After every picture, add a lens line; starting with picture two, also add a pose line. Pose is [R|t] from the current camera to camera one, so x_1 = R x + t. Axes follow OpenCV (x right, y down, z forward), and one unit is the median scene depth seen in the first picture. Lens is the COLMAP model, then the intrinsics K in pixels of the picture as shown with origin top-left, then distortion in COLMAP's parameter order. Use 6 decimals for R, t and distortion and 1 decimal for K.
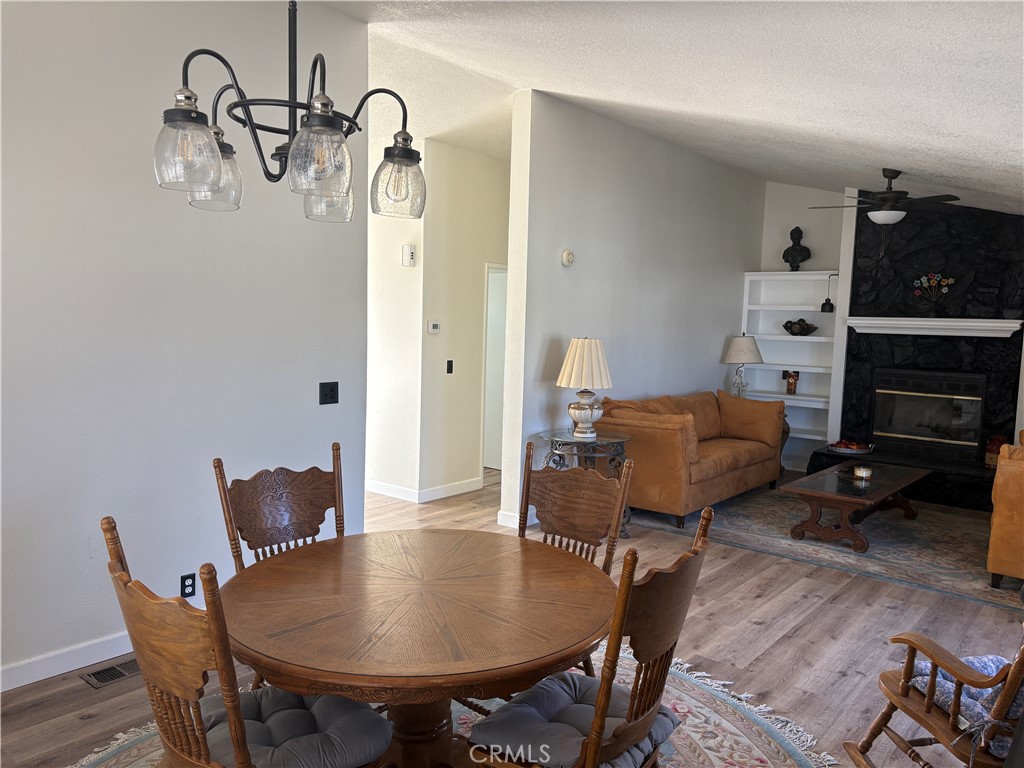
lens RADIAL K [[763.7, 0, 509.5], [0, 763.7, 403.2], [0, 0, 1]] dist [0.026688, -0.027682]
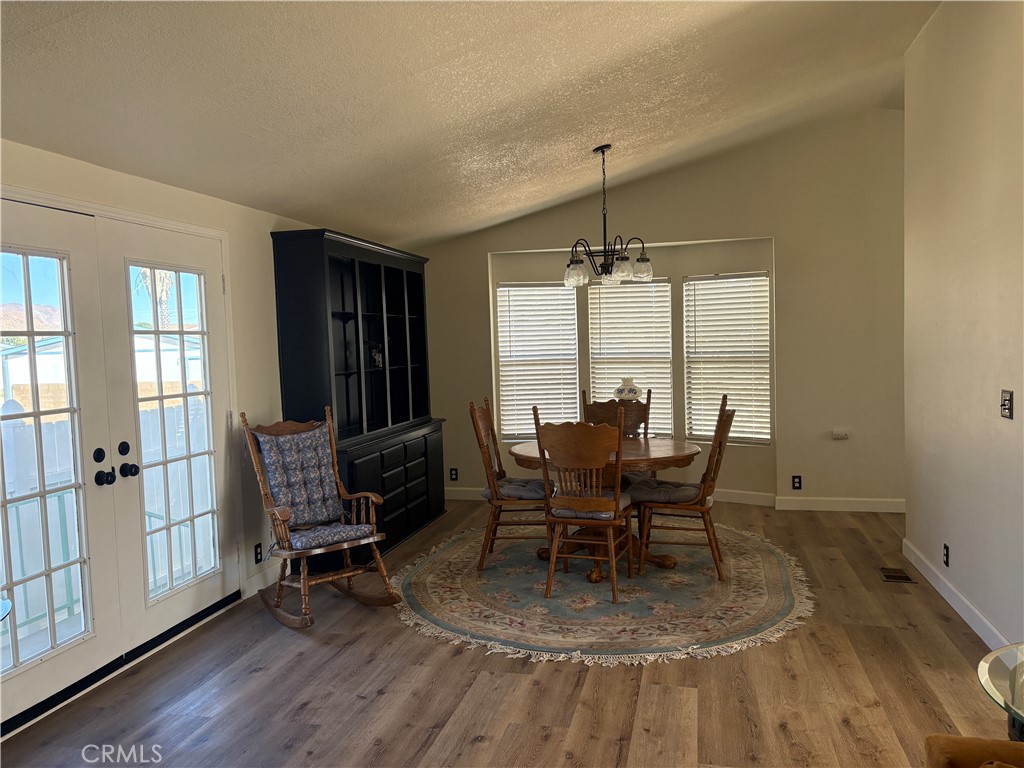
lens RADIAL K [[763.7, 0, 513.7], [0, 763.7, 388.4], [0, 0, 1]] dist [0.026688, -0.027682]
pose [[-0.898122, 0.023513, -0.439118, 0.411469], [-0.047005, 0.987715, 0.149026, -0.089899], [0.437227, 0.154485, -0.885983, 1.095615]]
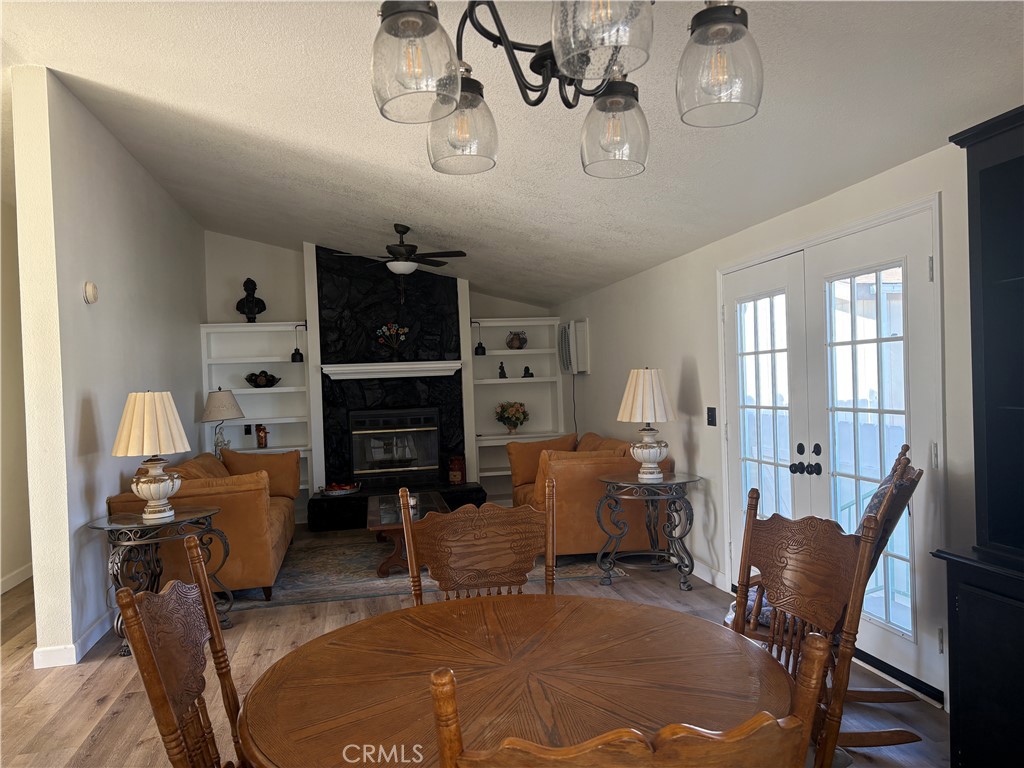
lens RADIAL K [[763.7, 0, 520.6], [0, 763.7, 398.3], [0, 0, 1]] dist [0.026688, -0.027682]
pose [[0.618350, -0.068264, 0.782932, -0.272366], [0.143027, 0.989359, -0.026698, -0.002233], [-0.772778, 0.128489, 0.621534, 0.200491]]
